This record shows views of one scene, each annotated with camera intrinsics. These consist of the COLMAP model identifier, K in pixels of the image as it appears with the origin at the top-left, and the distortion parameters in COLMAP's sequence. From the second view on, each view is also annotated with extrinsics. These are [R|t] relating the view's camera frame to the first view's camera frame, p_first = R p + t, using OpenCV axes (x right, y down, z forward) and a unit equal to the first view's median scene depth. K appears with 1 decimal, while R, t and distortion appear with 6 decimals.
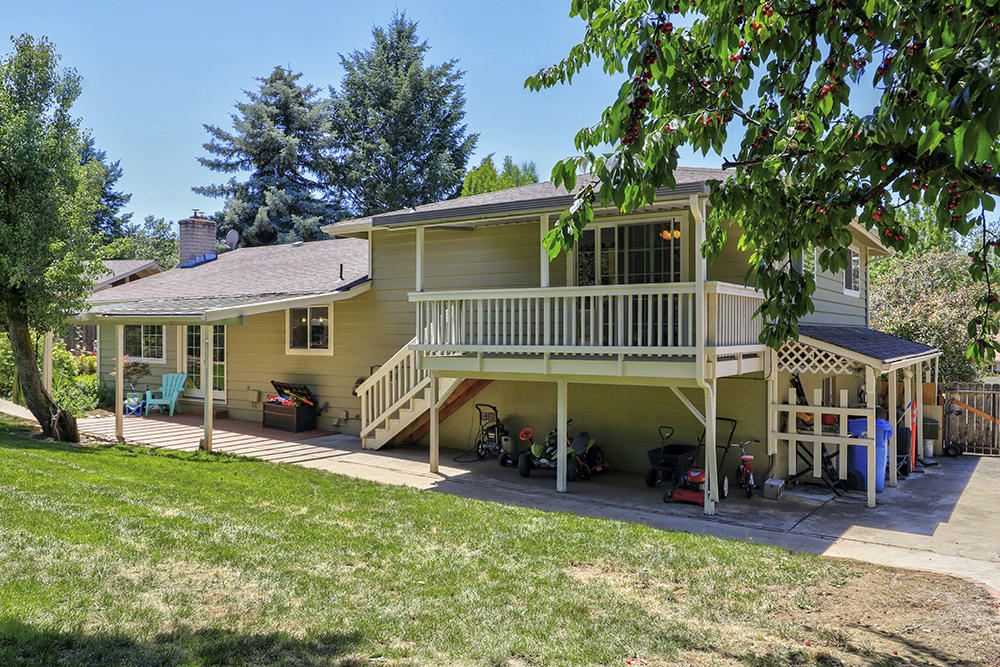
lens RADIAL K [[767.7, 0, 502.4], [0, 767.7, 330.0], [0, 0, 1]] dist [-0.042630, 0.031379]
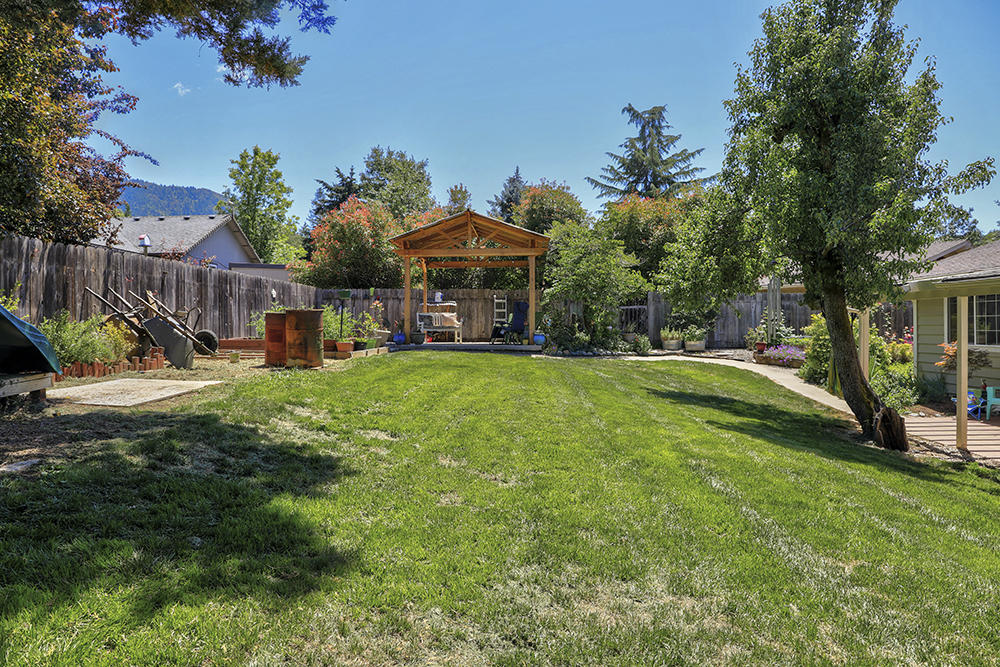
lens RADIAL K [[688.0, 0, 502.2], [0, 688.0, 337.2], [0, 0, 1]] dist [-0.108737, 0.078021]
pose [[0.529015, 0.003309, -0.848606, -0.195984], [0.011357, 0.999875, 0.010979, 0.020912], [0.848536, -0.015446, 0.528912, 0.287746]]
